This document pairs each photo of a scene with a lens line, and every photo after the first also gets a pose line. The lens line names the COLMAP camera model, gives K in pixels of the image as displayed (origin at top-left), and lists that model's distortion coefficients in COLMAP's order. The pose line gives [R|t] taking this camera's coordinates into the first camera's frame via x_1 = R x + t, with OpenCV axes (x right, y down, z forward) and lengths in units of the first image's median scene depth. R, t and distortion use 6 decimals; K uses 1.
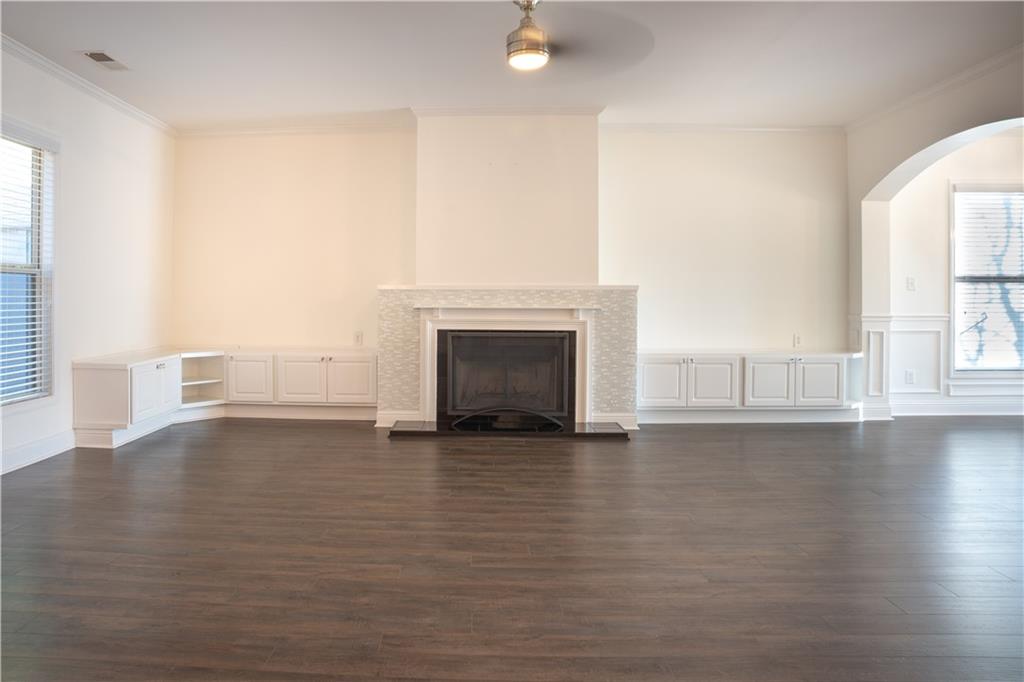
lens RADIAL K [[712.4, 0, 483.4], [0, 712.4, 323.7], [0, 0, 1]] dist [-0.092358, 0.001016]
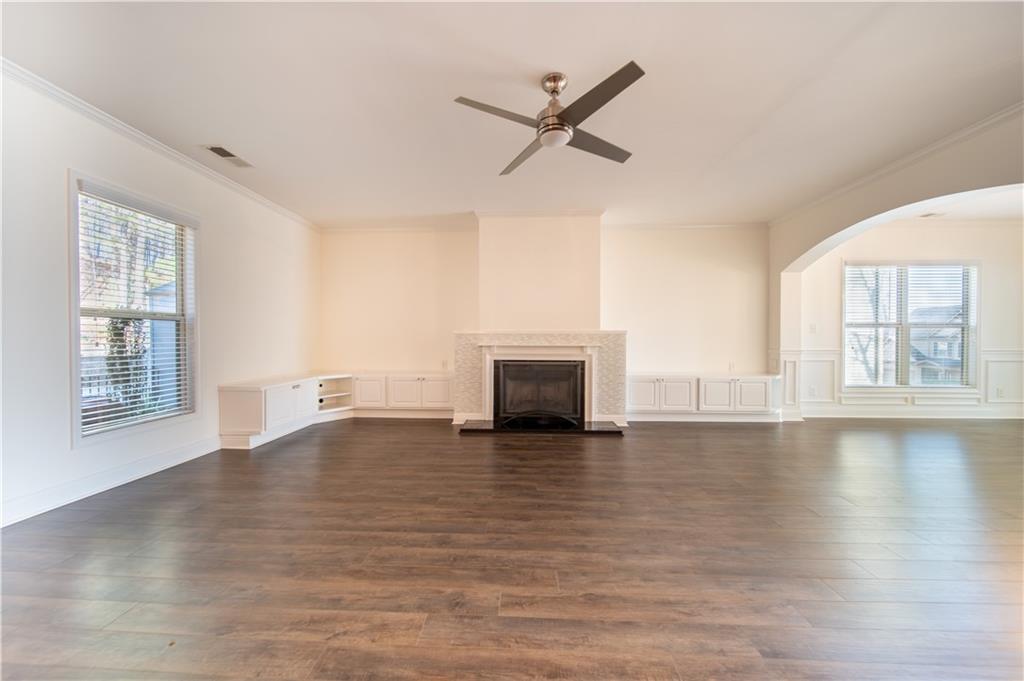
lens RADIAL K [[362.8, 0, 512.0], [0, 362.8, 340.5], [0, 0, 1]] dist [0.006324, 0.000021]
pose [[0.998872, -0.000792, -0.047483, 0.011836], [-0.000679, 0.999520, -0.030965, -0.009206], [0.047484, 0.030962, 0.998392, 0.230495]]
